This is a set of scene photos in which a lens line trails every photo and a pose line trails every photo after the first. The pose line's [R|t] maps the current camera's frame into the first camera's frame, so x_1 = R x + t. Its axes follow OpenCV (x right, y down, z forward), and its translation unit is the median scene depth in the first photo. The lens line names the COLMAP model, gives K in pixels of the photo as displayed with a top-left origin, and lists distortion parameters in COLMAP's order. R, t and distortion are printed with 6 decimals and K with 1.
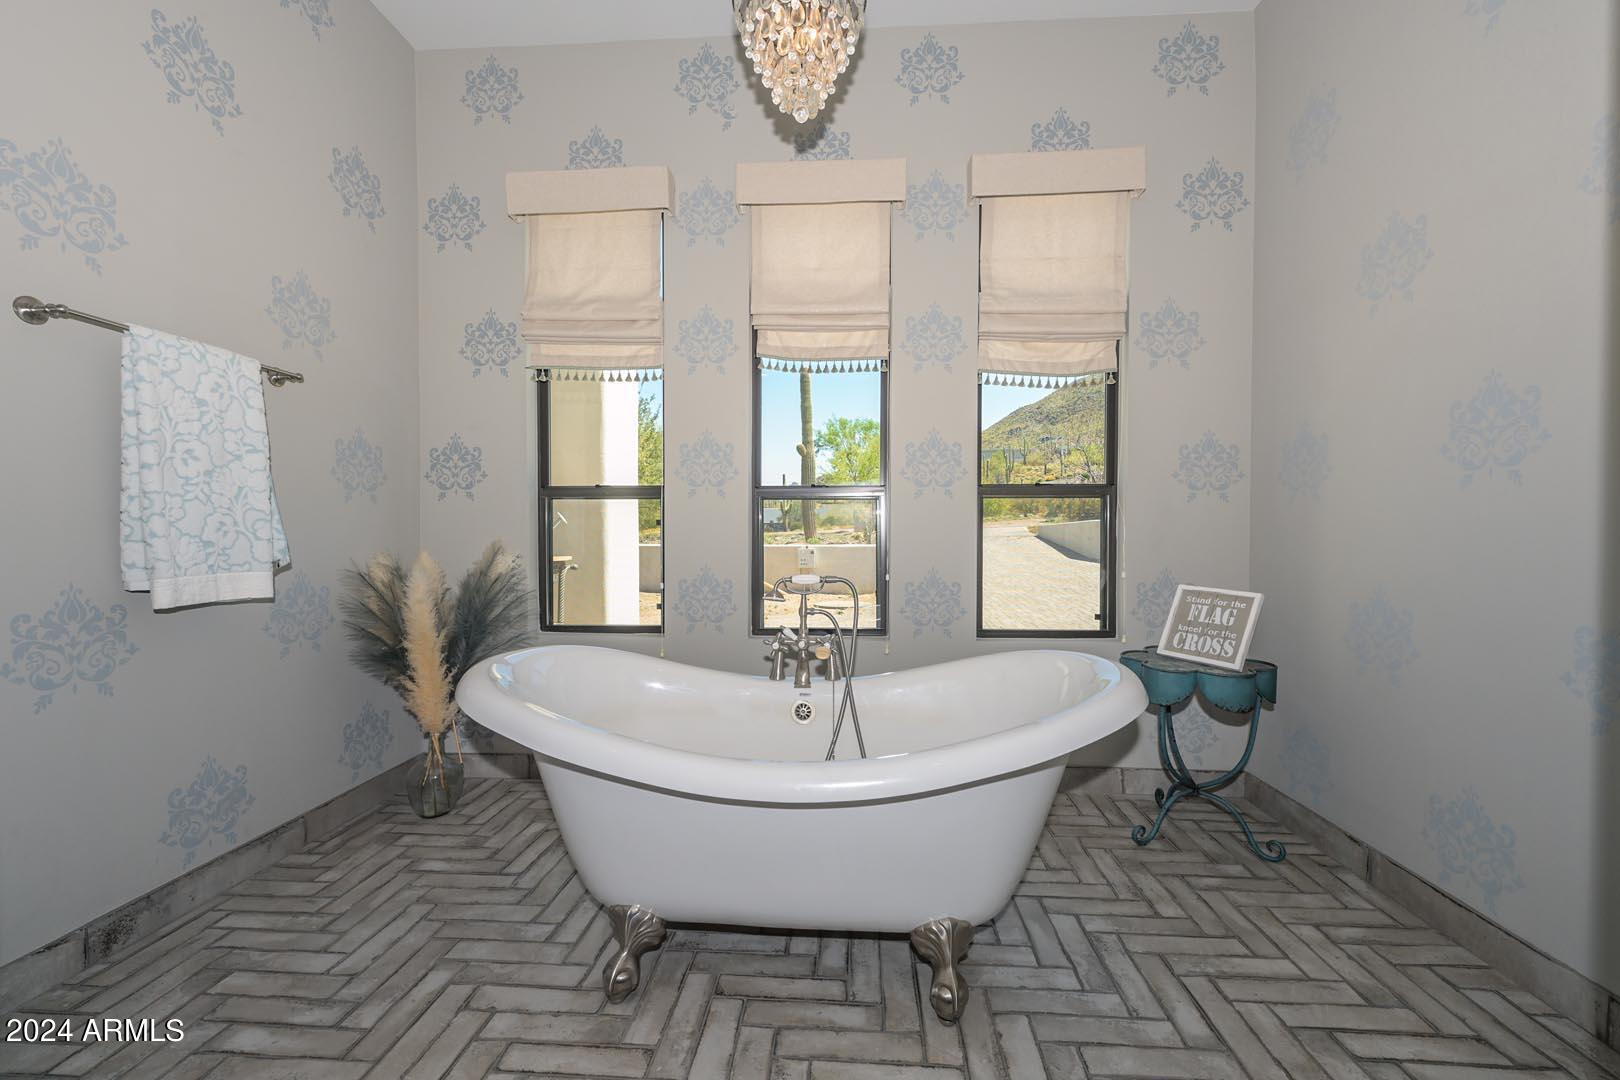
lens RADIAL K [[624.6, 0, 815.6], [0, 624.6, 539.2], [0, 0, 1]] dist [-0.000568, -0.000676]
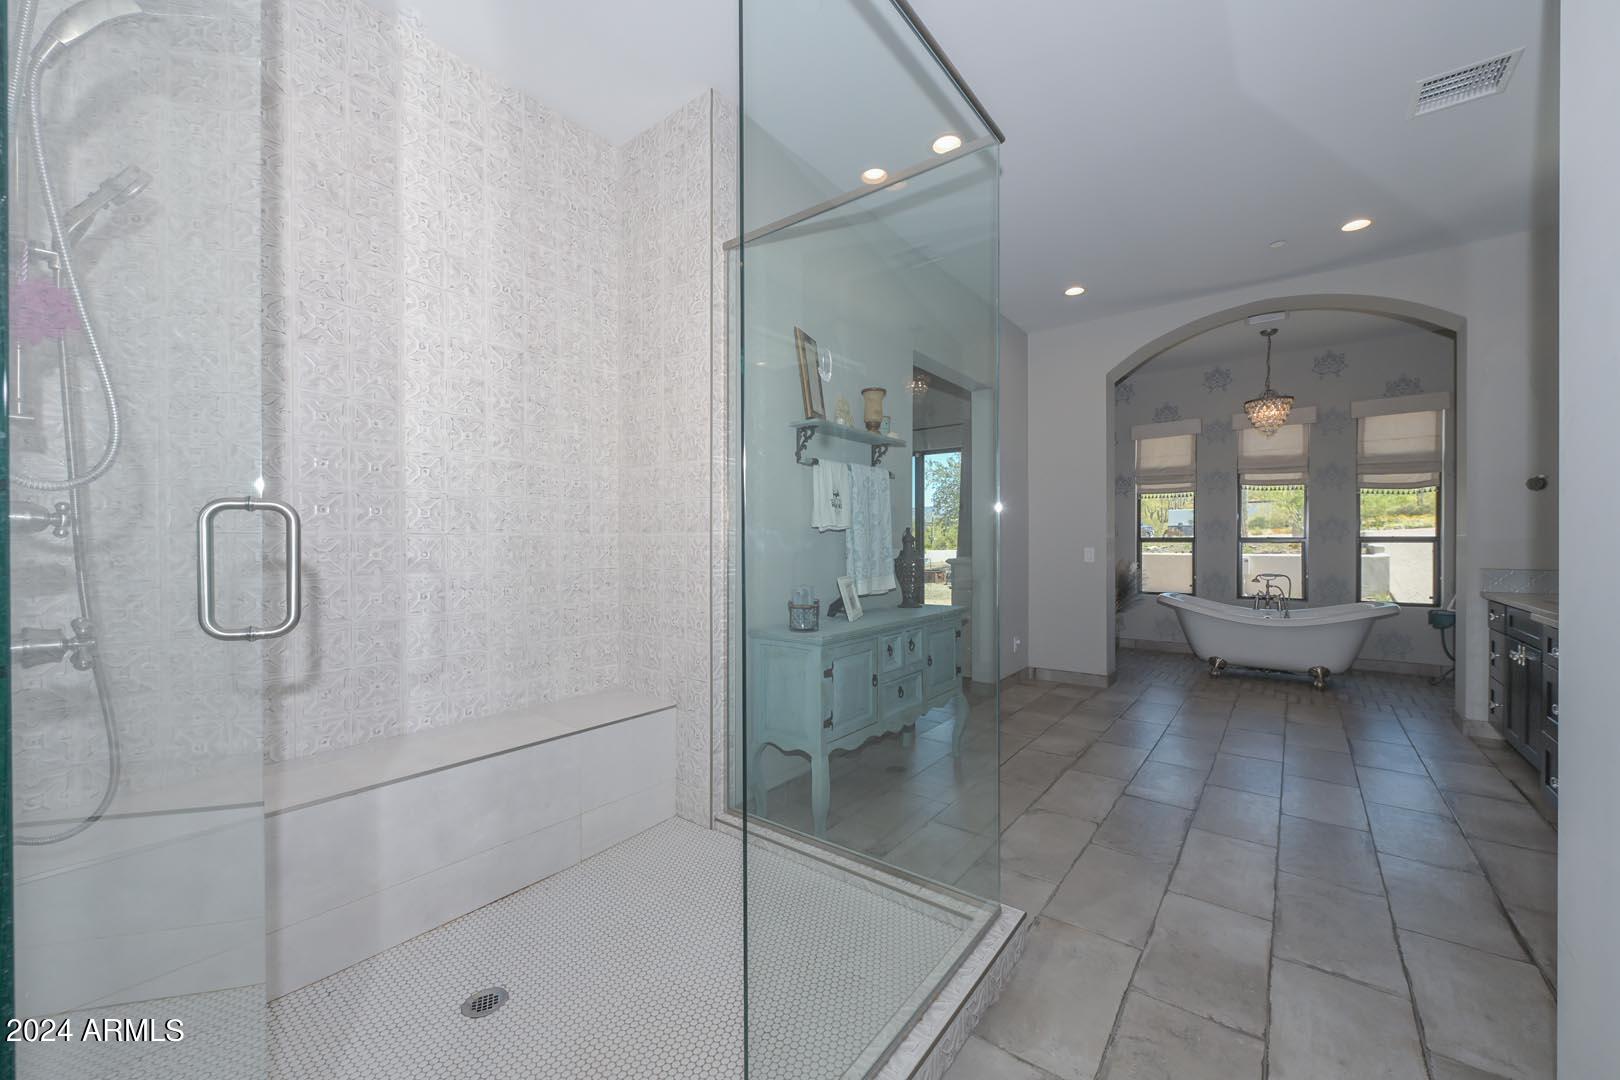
lens RADIAL K [[624.6, 0, 812.3], [0, 624.6, 548.4], [0, 0, 1]] dist [-0.000568, -0.000676]
pose [[0.845125, -0.000802, -0.534568, -0.207464], [-0.002540, 0.999982, -0.005517, -0.028536], [0.534563, 0.006021, 0.845107, -2.012727]]
